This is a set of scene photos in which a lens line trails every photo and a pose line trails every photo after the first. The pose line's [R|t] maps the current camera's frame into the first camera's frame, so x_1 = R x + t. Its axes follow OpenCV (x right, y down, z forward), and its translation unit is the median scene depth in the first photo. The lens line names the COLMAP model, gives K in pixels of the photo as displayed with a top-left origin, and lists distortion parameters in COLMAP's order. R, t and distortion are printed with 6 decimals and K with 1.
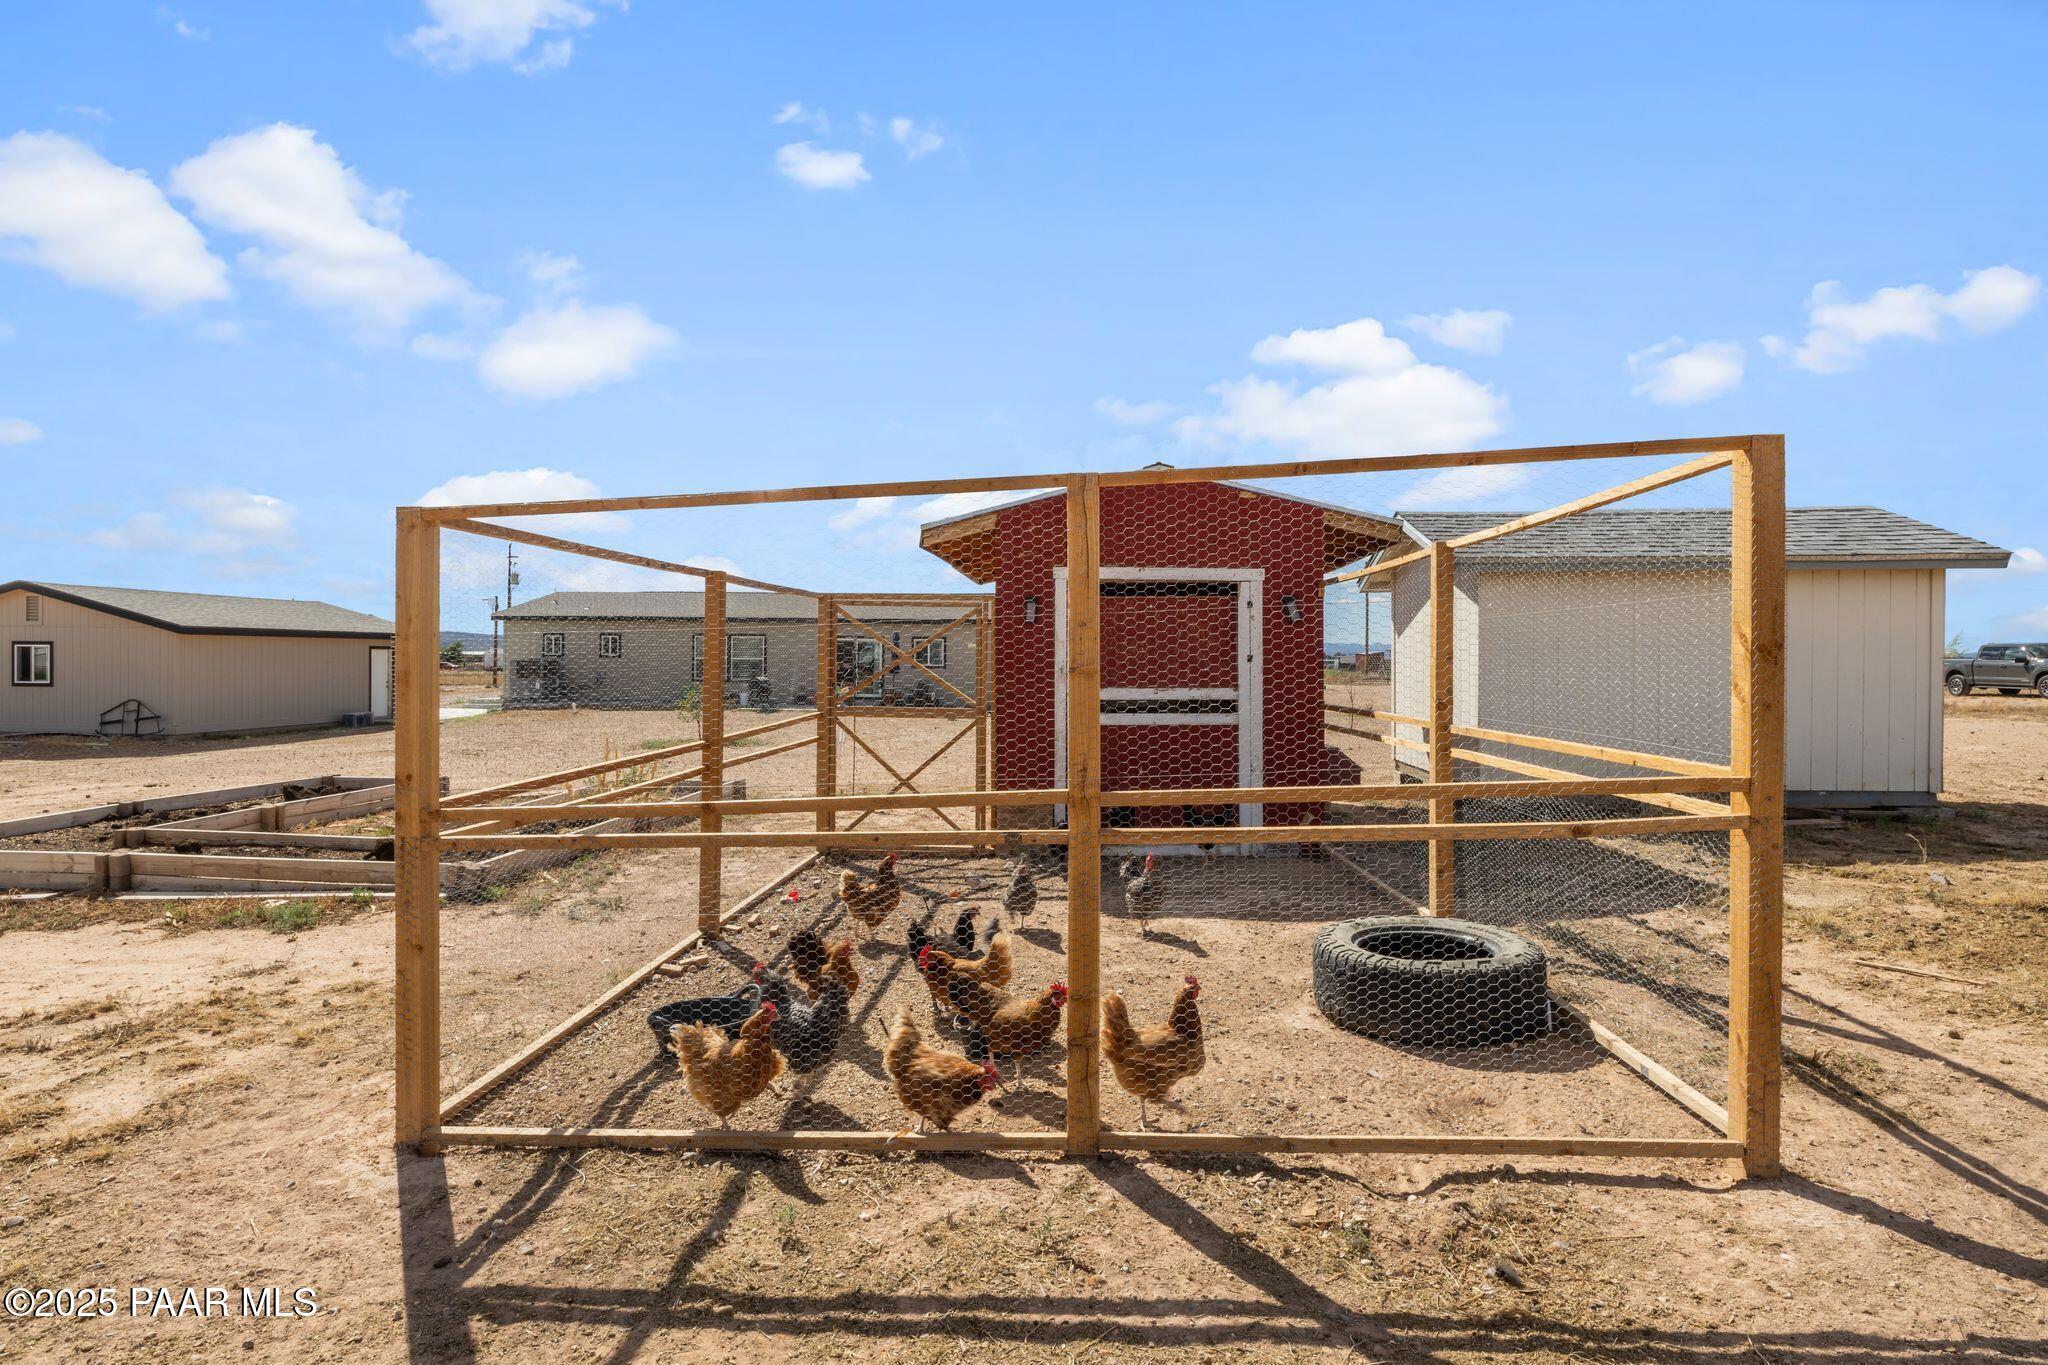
lens RADIAL K [[1094.3, 0, 1022.4], [0, 1094.3, 677.1], [0, 0, 1]] dist [0.004342, -0.000415]
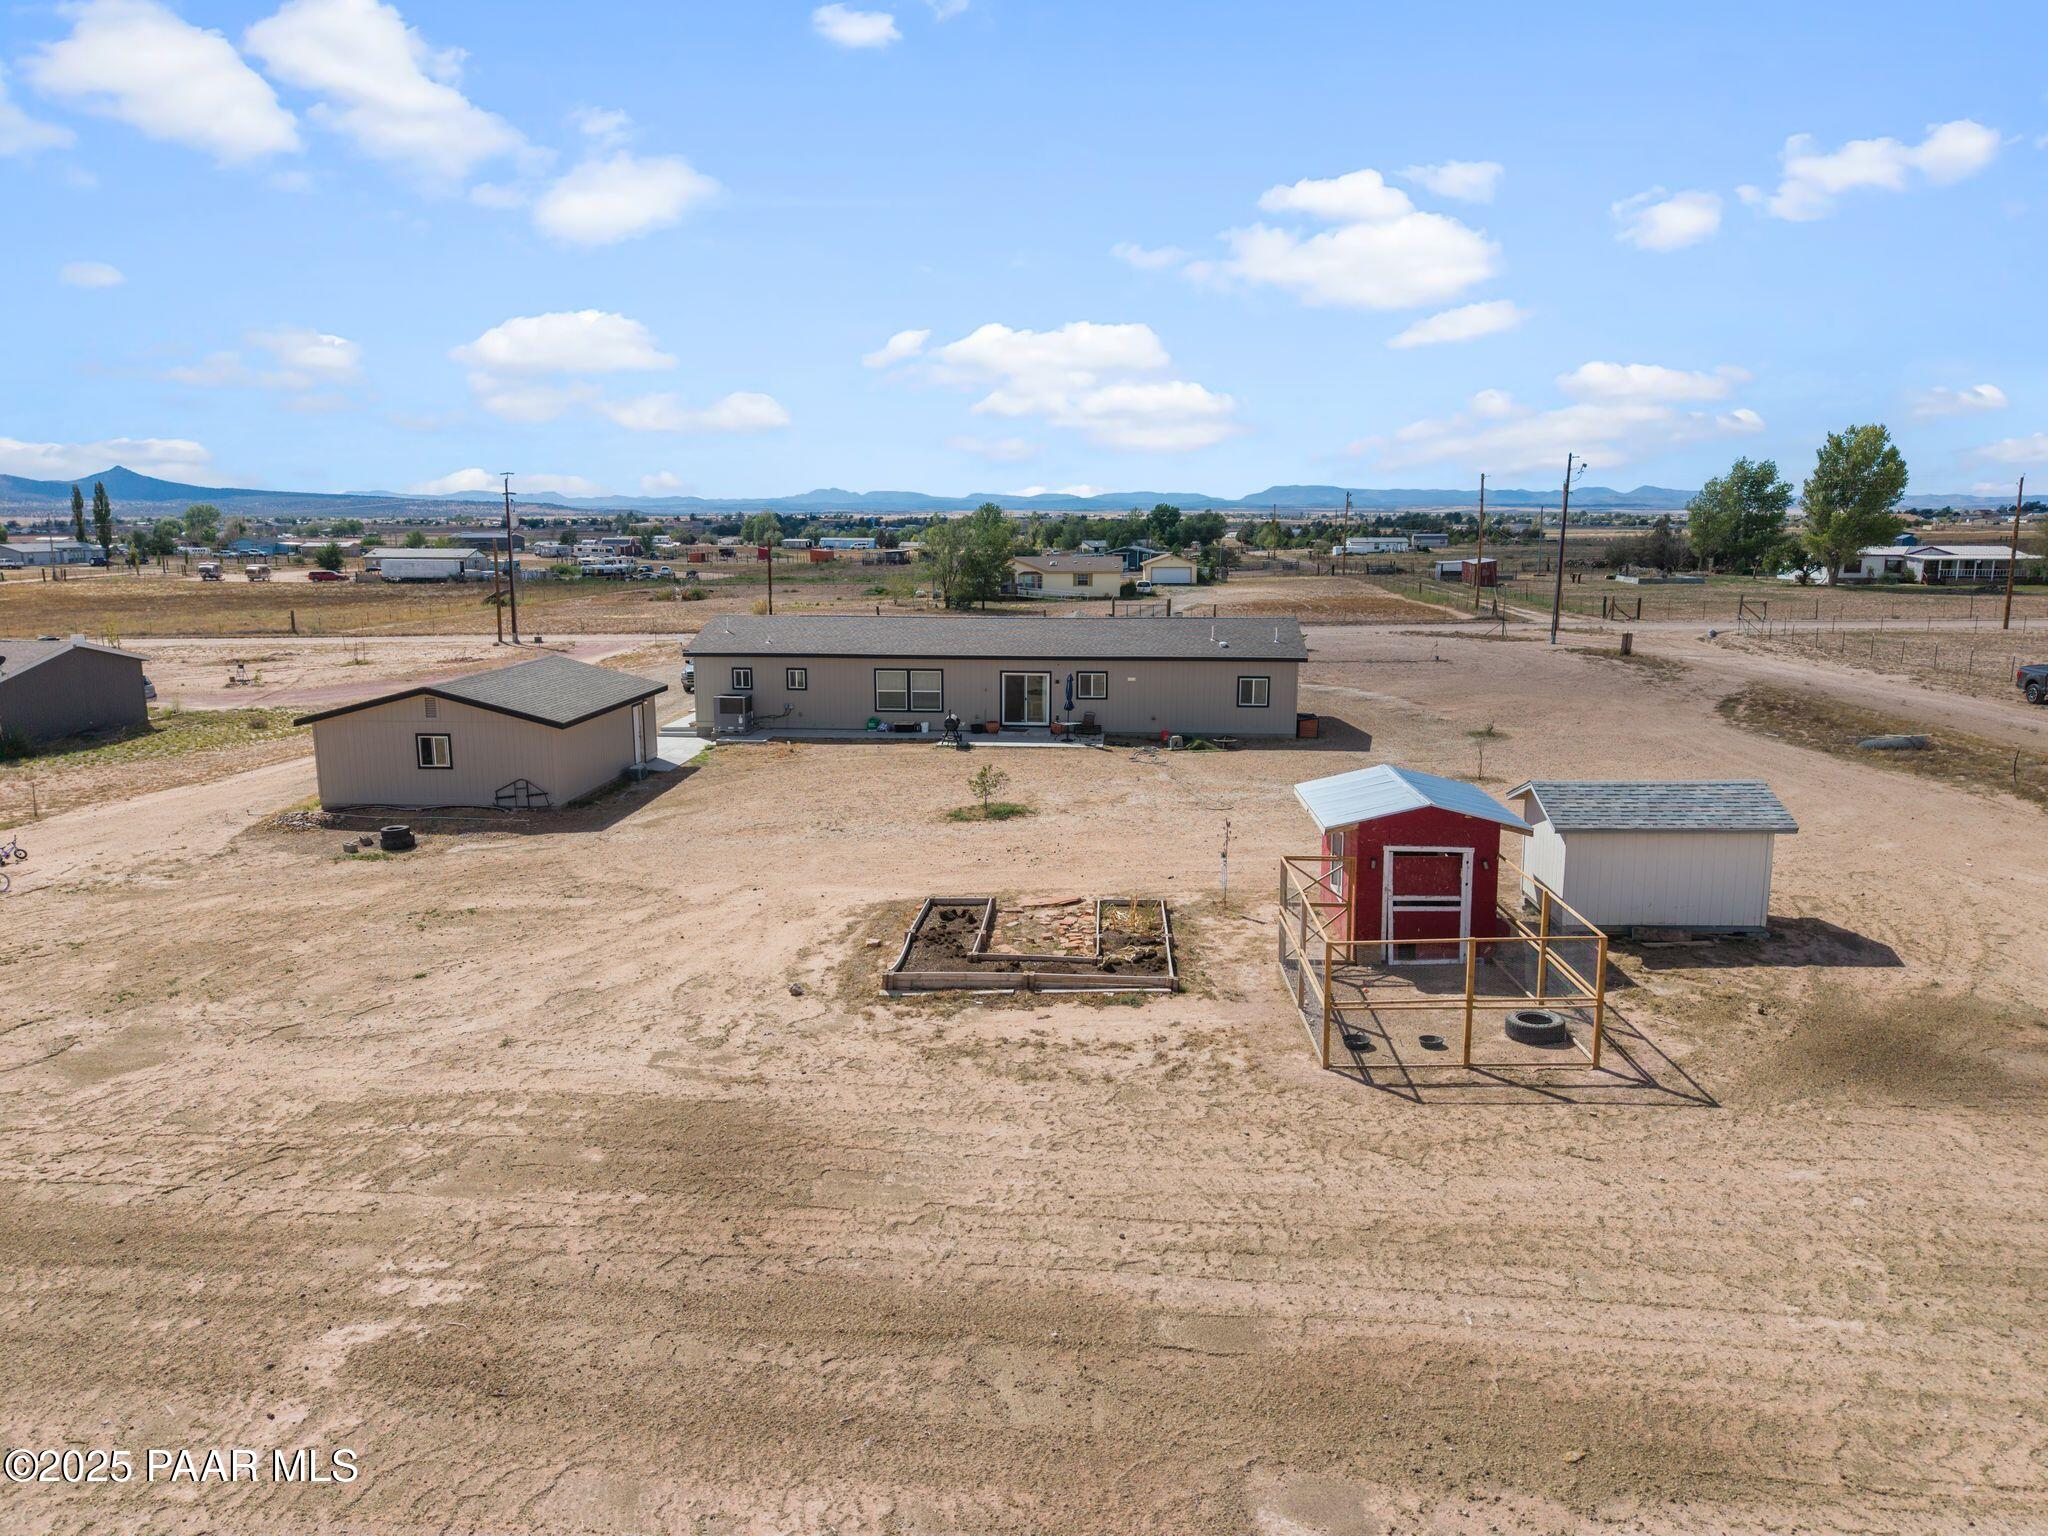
lens RADIAL K [[1483.0, 0, 1014.5], [0, 1483.0, 775.4], [0, 0, 1]] dist [0.040391, 0.000997]
pose [[0.999894, -0.011375, 0.009062, -0.807431], [0.009789, 0.987218, 0.159075, -0.780604], [-0.010756, -0.158969, 0.987225, -2.163686]]
